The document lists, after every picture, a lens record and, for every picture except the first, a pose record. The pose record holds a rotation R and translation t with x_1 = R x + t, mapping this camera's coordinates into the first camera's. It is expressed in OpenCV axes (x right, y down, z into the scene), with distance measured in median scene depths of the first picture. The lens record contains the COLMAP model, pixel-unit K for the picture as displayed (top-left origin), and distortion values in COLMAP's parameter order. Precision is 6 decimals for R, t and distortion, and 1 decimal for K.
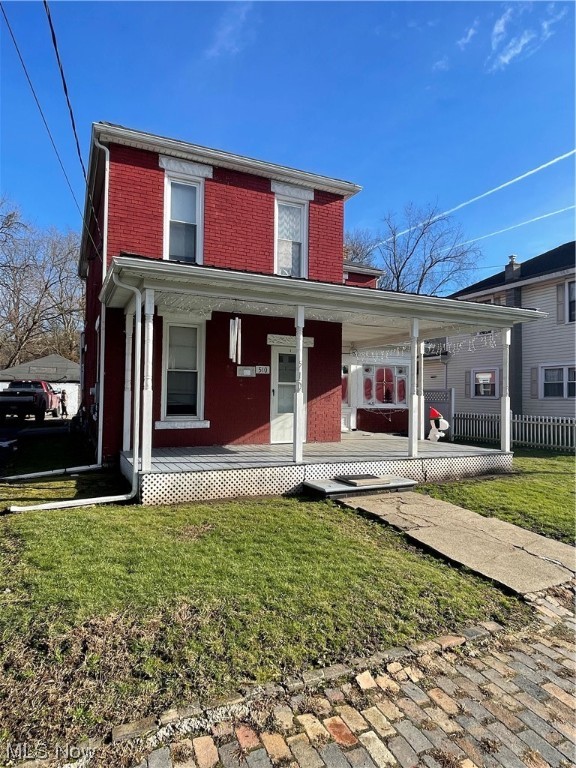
lens RADIAL K [[456.5, 0, 287.2], [0, 456.5, 380.5], [0, 0, 1]] dist [0.003698, -0.000249]
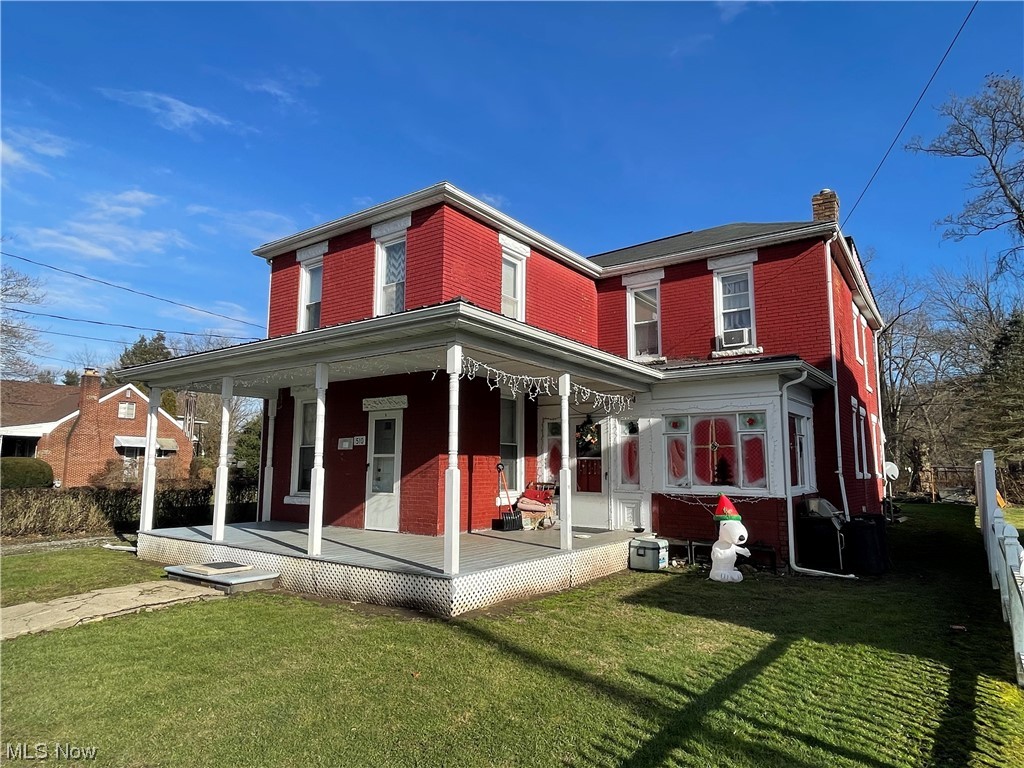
lens RADIAL K [[608.7, 0, 506.4], [0, 608.7, 384.4], [0, 0, 1]] dist [0.003698, -0.000249]
pose [[0.490941, -0.130711, -0.861331, 1.040389], [0.029408, 0.990603, -0.133566, 0.031528], [0.870696, 0.040243, 0.490172, 0.639377]]
